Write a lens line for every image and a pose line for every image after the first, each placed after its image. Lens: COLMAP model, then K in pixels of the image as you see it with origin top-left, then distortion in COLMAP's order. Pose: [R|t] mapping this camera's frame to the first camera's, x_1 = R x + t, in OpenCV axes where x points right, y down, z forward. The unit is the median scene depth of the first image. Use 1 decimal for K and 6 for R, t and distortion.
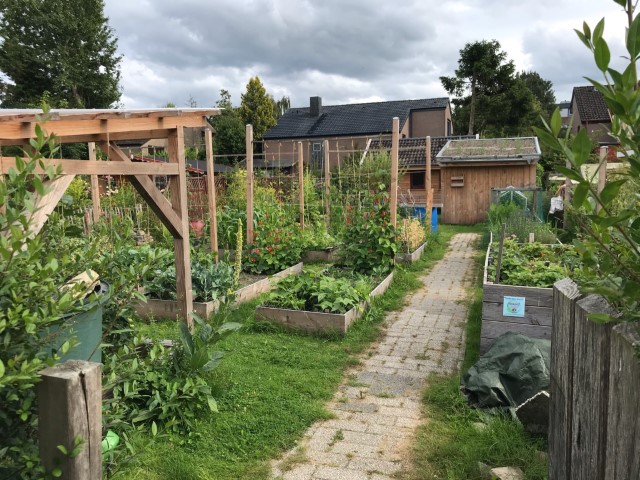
lens RADIAL K [[520.1, 0, 309.8], [0, 520.1, 235.3], [0, 0, 1]] dist [0.003994, -0.004369]
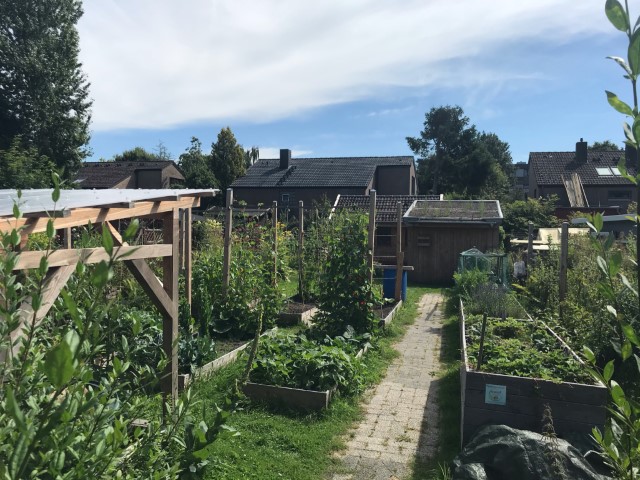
lens RADIAL K [[520.1, 0, 309.8], [0, 520.1, 235.3], [0, 0, 1]] dist [0.003994, -0.004369]
pose [[0.997045, 0.034060, 0.068853, -0.010115], [-0.027775, 0.995532, -0.090251, -0.013087], [-0.071620, 0.088072, 0.993536, -0.005102]]
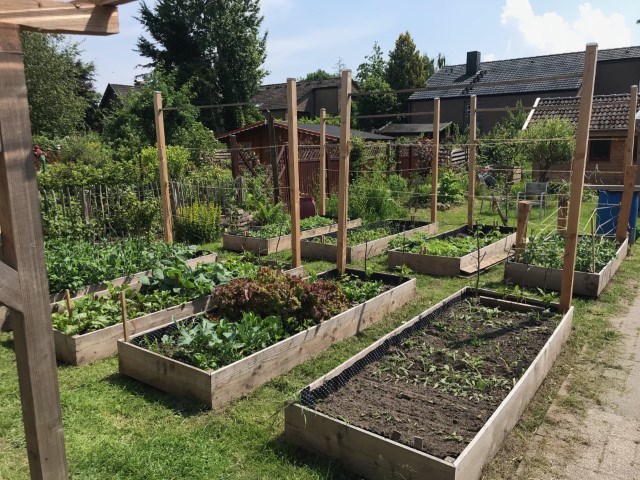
lens RADIAL K [[518.7, 0, 320.0], [0, 518.7, 240.0], [0, 0, 1]] dist [0.002732, 0.004392]
pose [[0.963525, 0.056290, -0.261631, 0.014260], [-0.036997, 0.996259, 0.078095, -0.016474], [0.265049, -0.065567, 0.962003, 0.126877]]
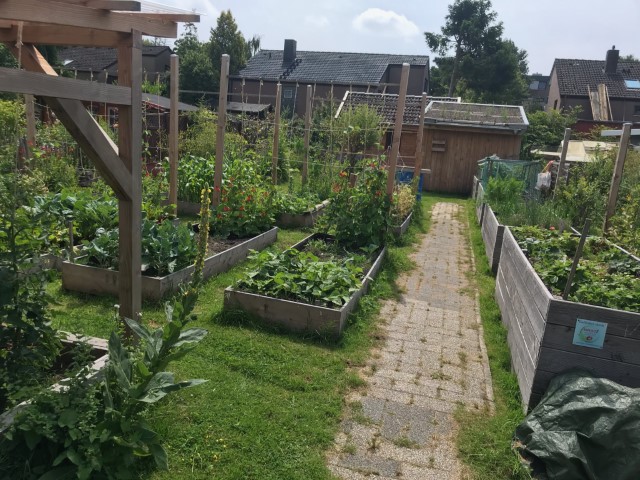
lens RADIAL K [[520.1, 0, 309.8], [0, 520.1, 235.3], [0, 0, 1]] dist [0.003994, -0.004369]
pose [[0.993186, 0.078992, 0.085684, -0.012574], [-0.086632, 0.992217, 0.089448, -0.005604], [-0.077952, -0.096262, 0.992299, 0.055413]]
